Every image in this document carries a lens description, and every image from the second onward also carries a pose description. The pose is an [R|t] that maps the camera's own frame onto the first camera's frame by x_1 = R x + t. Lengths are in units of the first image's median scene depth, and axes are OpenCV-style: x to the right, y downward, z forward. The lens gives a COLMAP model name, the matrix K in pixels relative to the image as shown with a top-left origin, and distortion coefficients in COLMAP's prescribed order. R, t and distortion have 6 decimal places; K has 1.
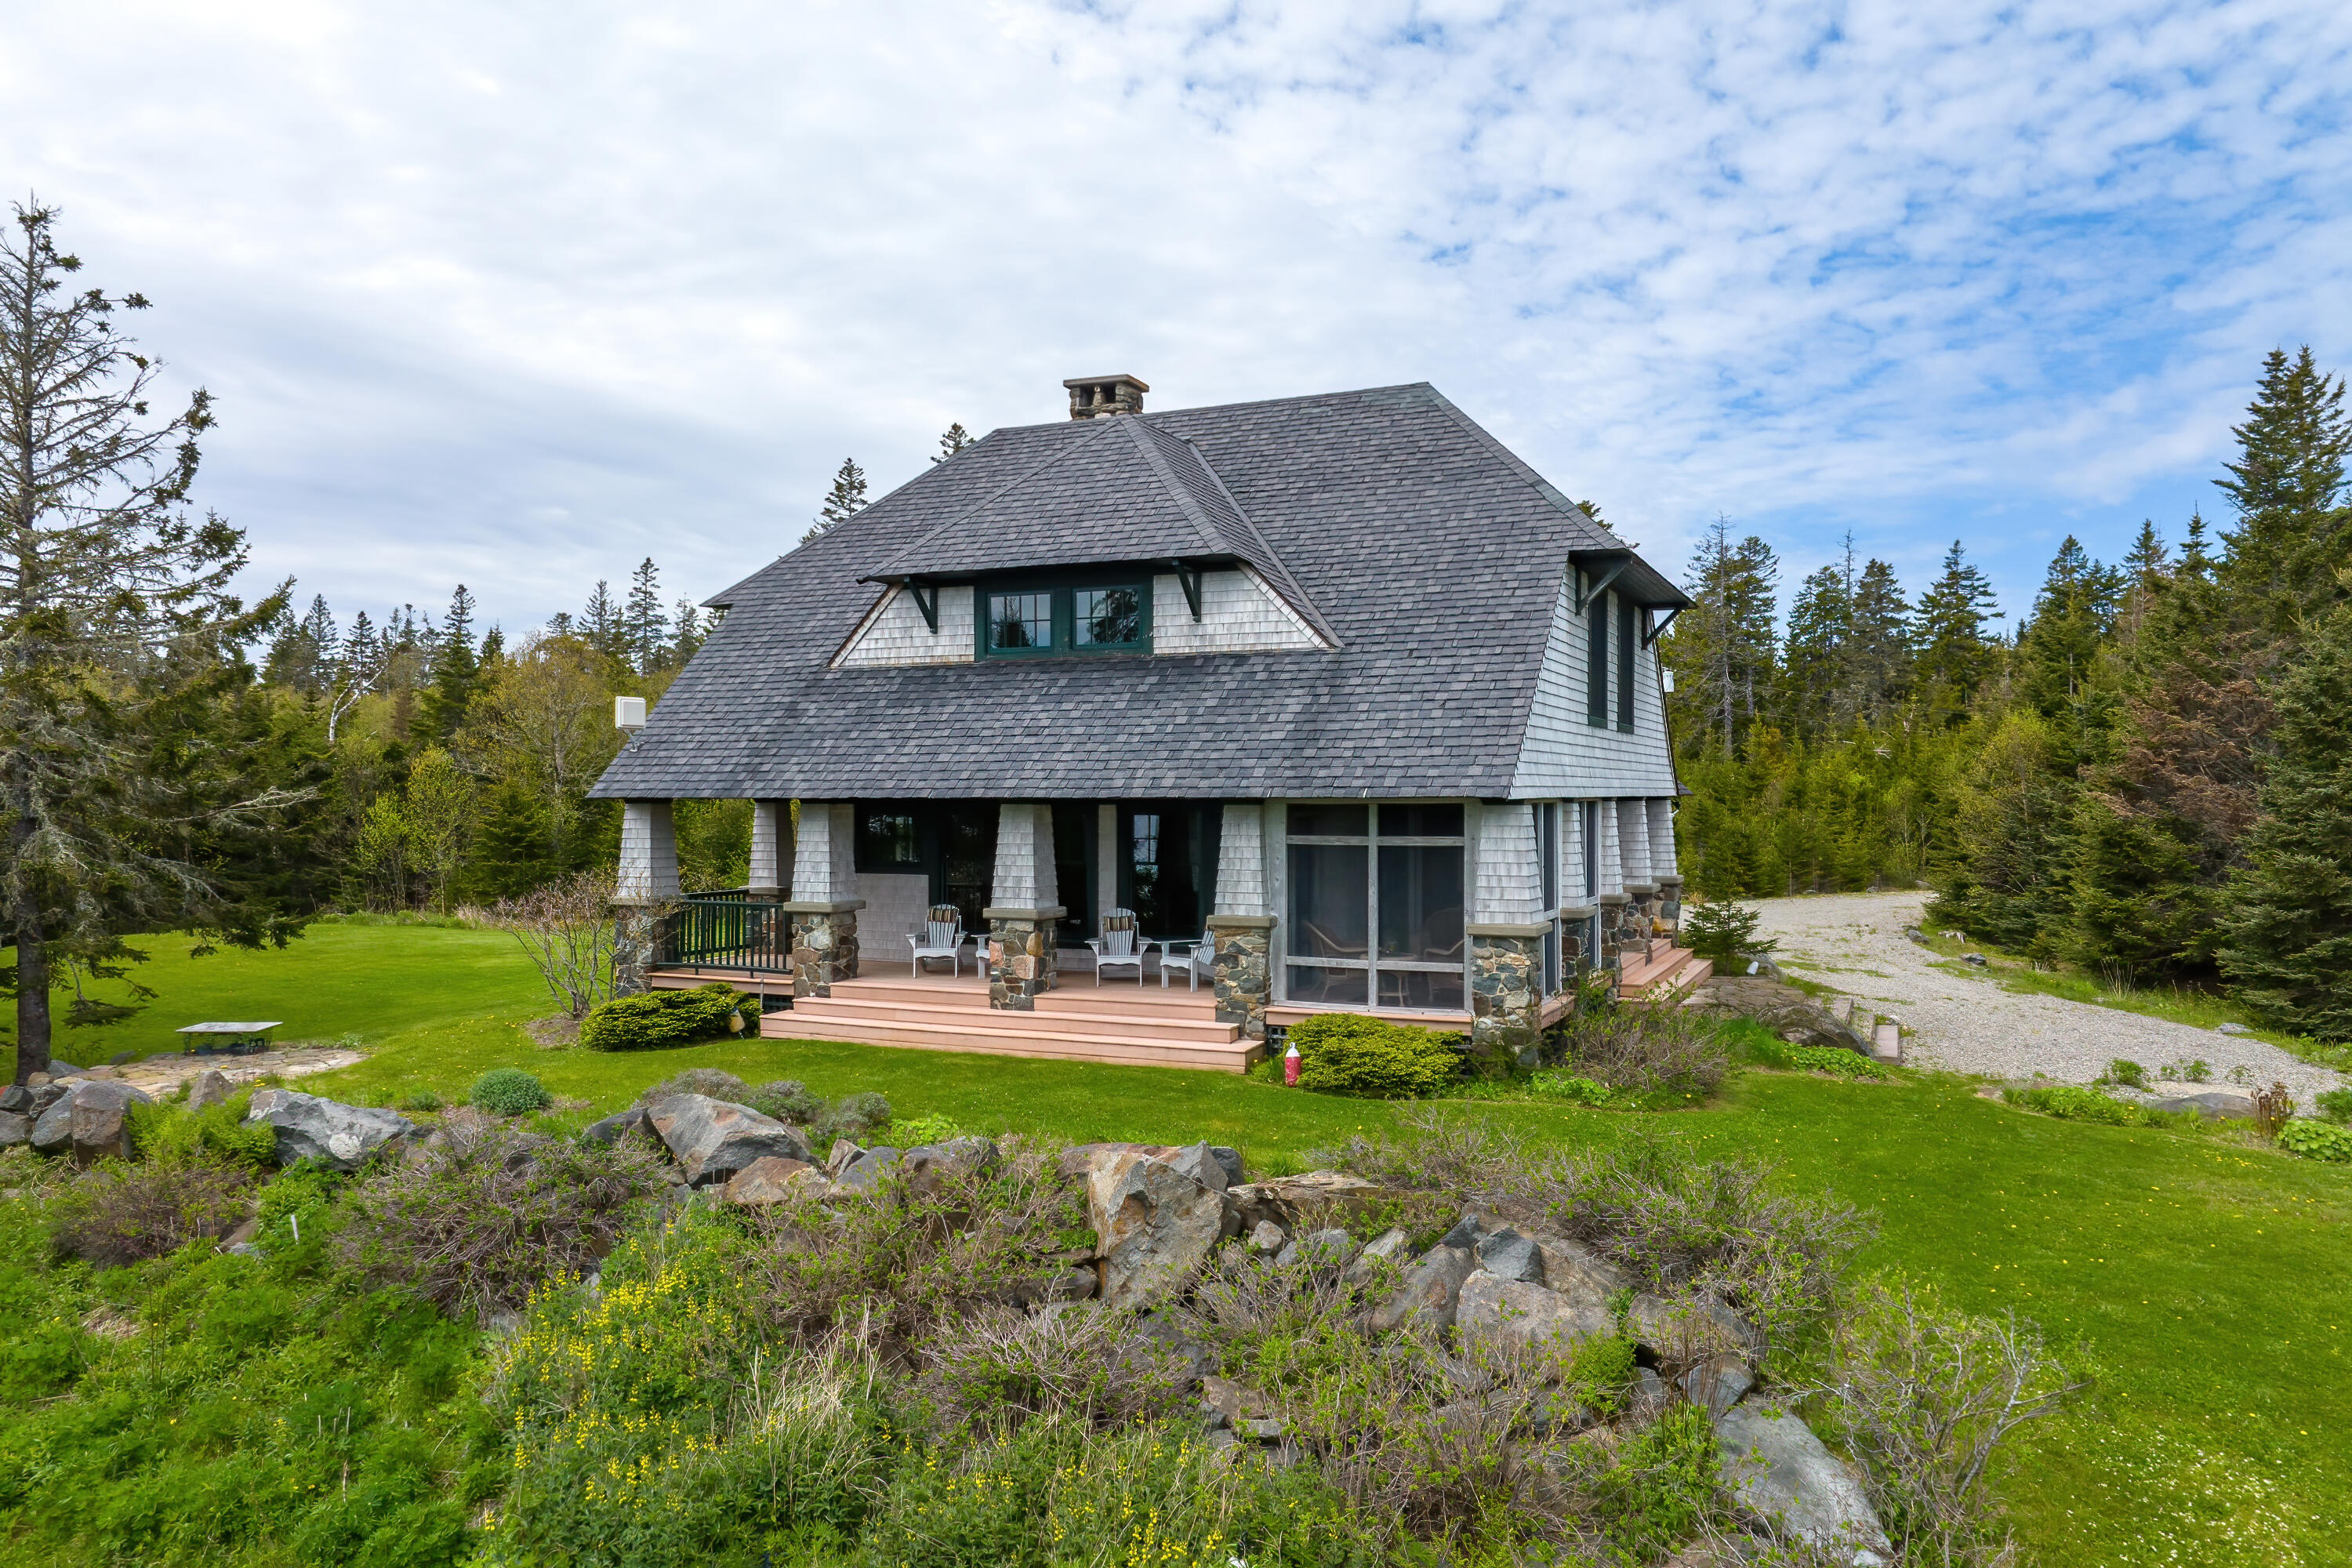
lens RADIAL K [[1588.5, 0, 1180.3], [0, 1588.5, 776.2], [0, 0, 1]] dist [0.027801, -0.006194]
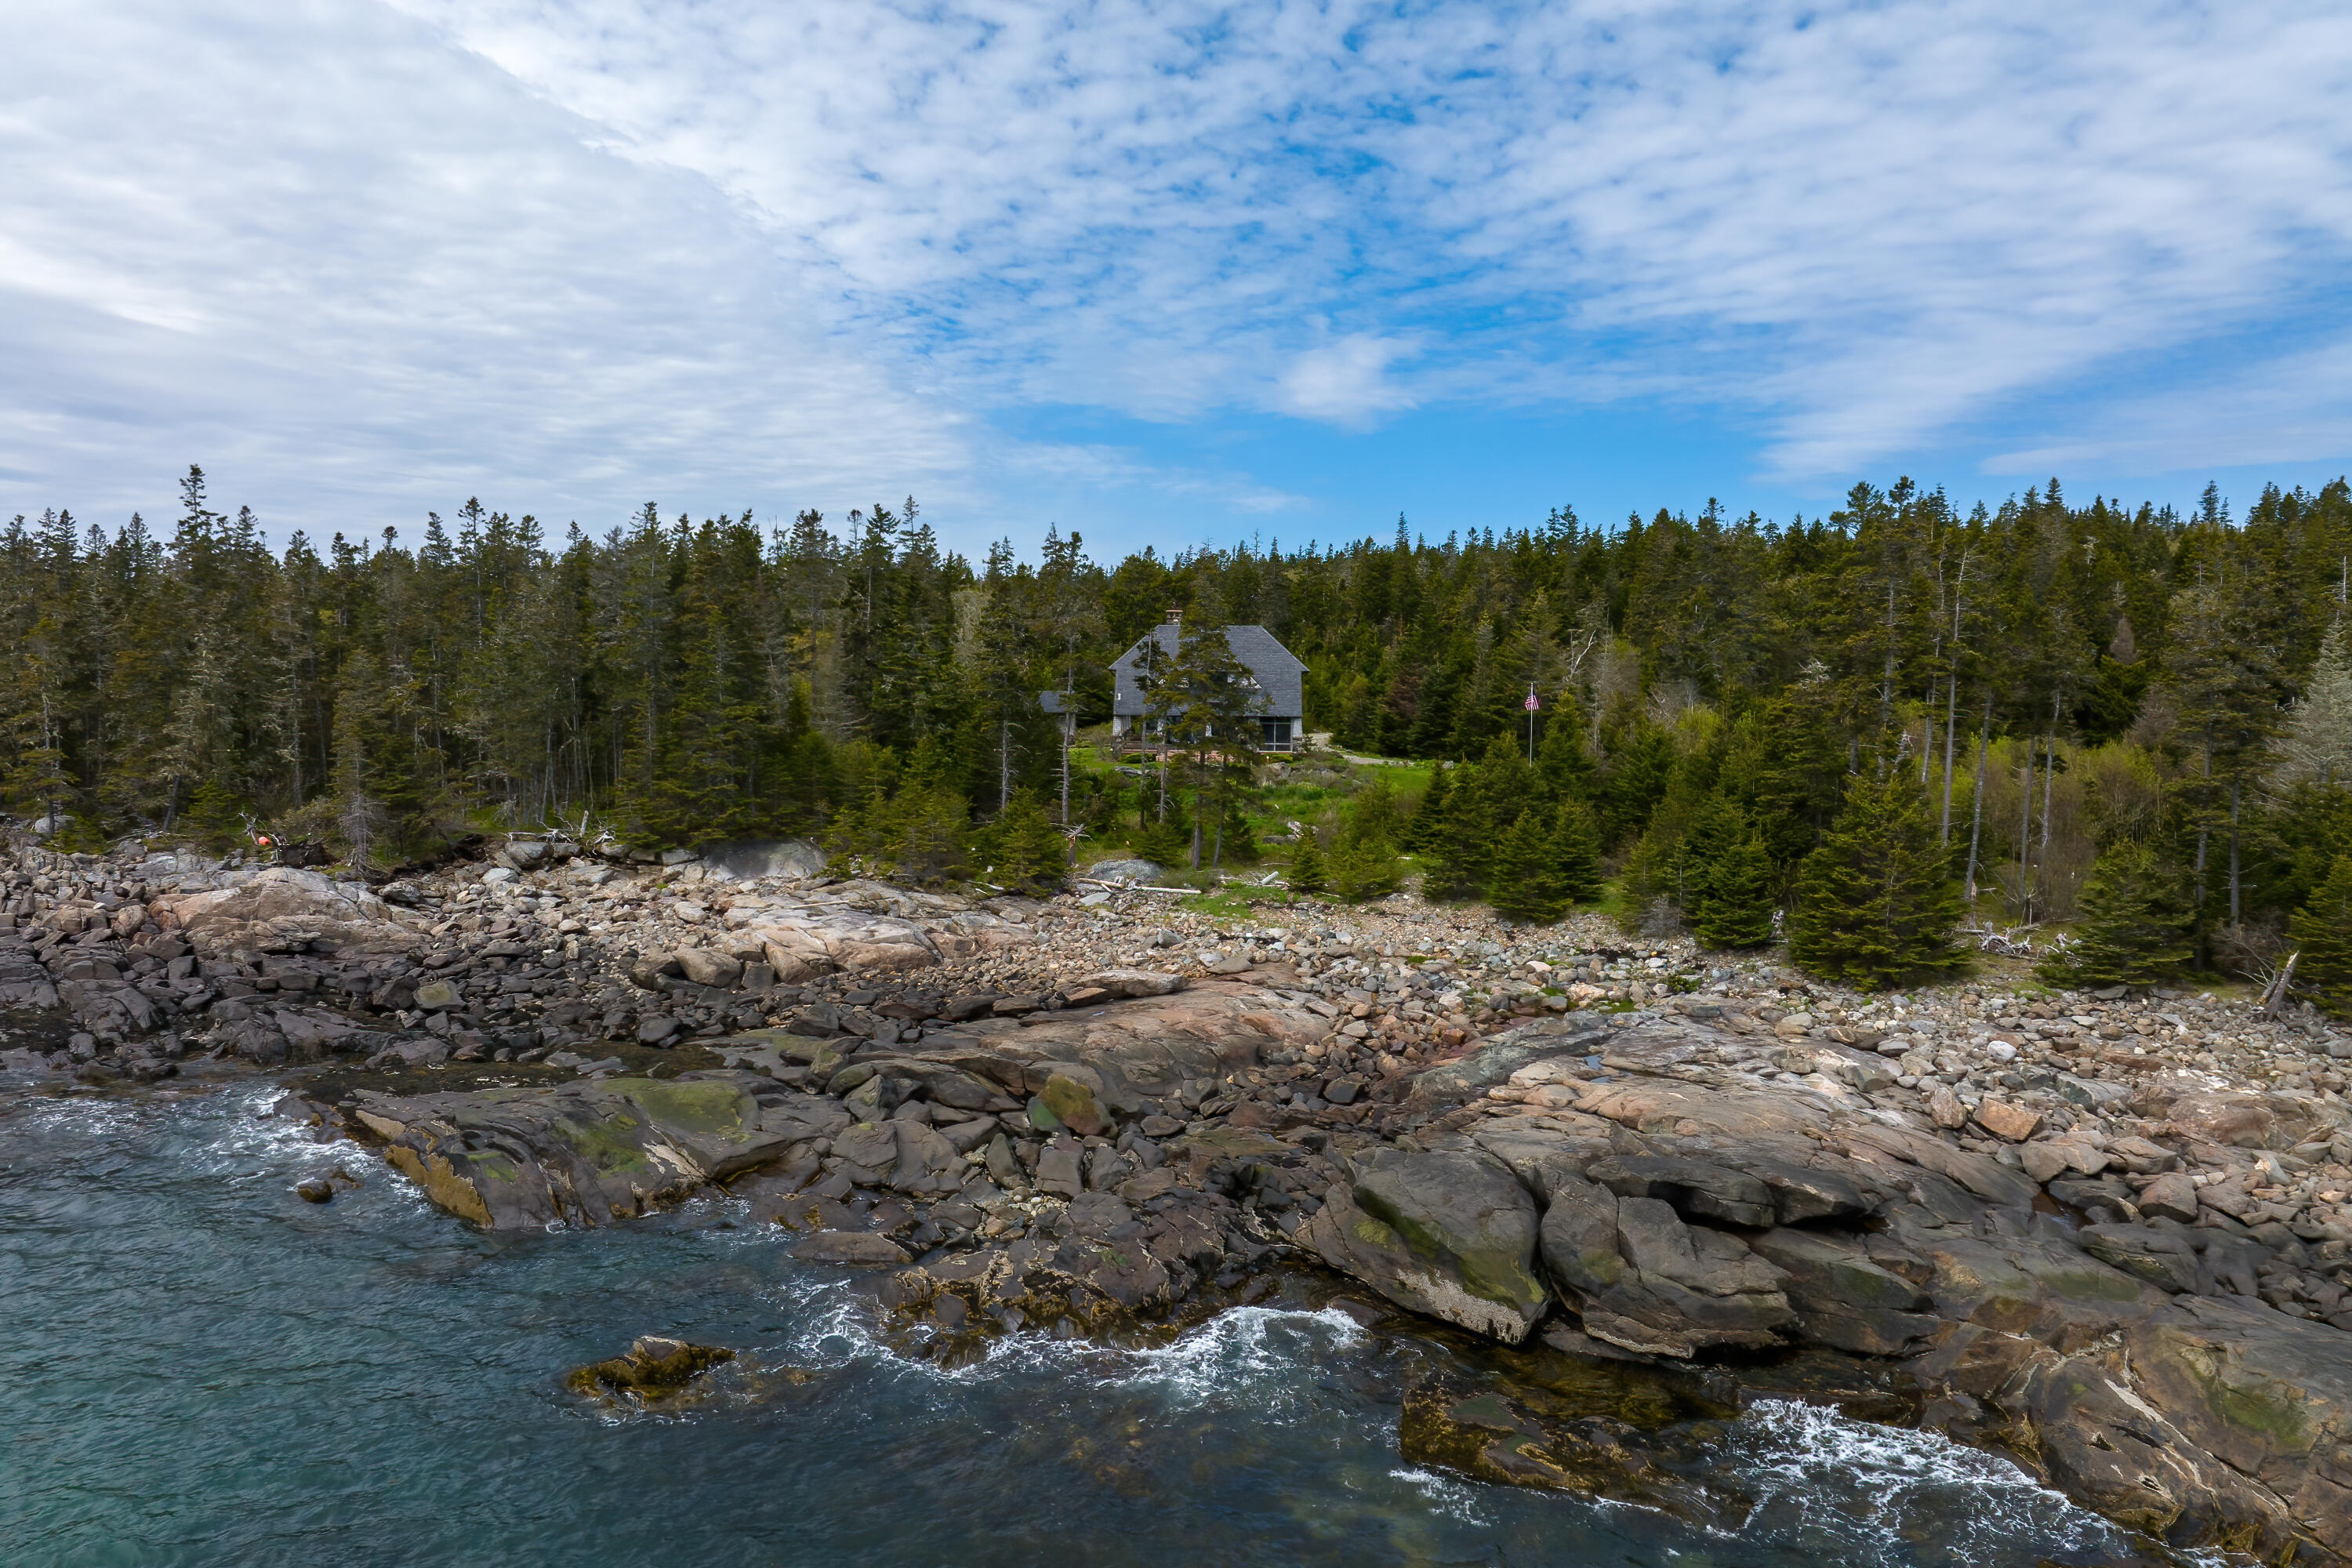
lens RADIAL K [[1588.5, 0, 1174.7], [0, 1588.5, 784.0], [0, 0, 1]] dist [0.027801, -0.006194]
pose [[0.920505, -0.019267, 0.390257, -1.327759], [-0.019491, 0.995276, 0.095111, -0.150855], [-0.390245, -0.095156, 0.915780, -2.231235]]
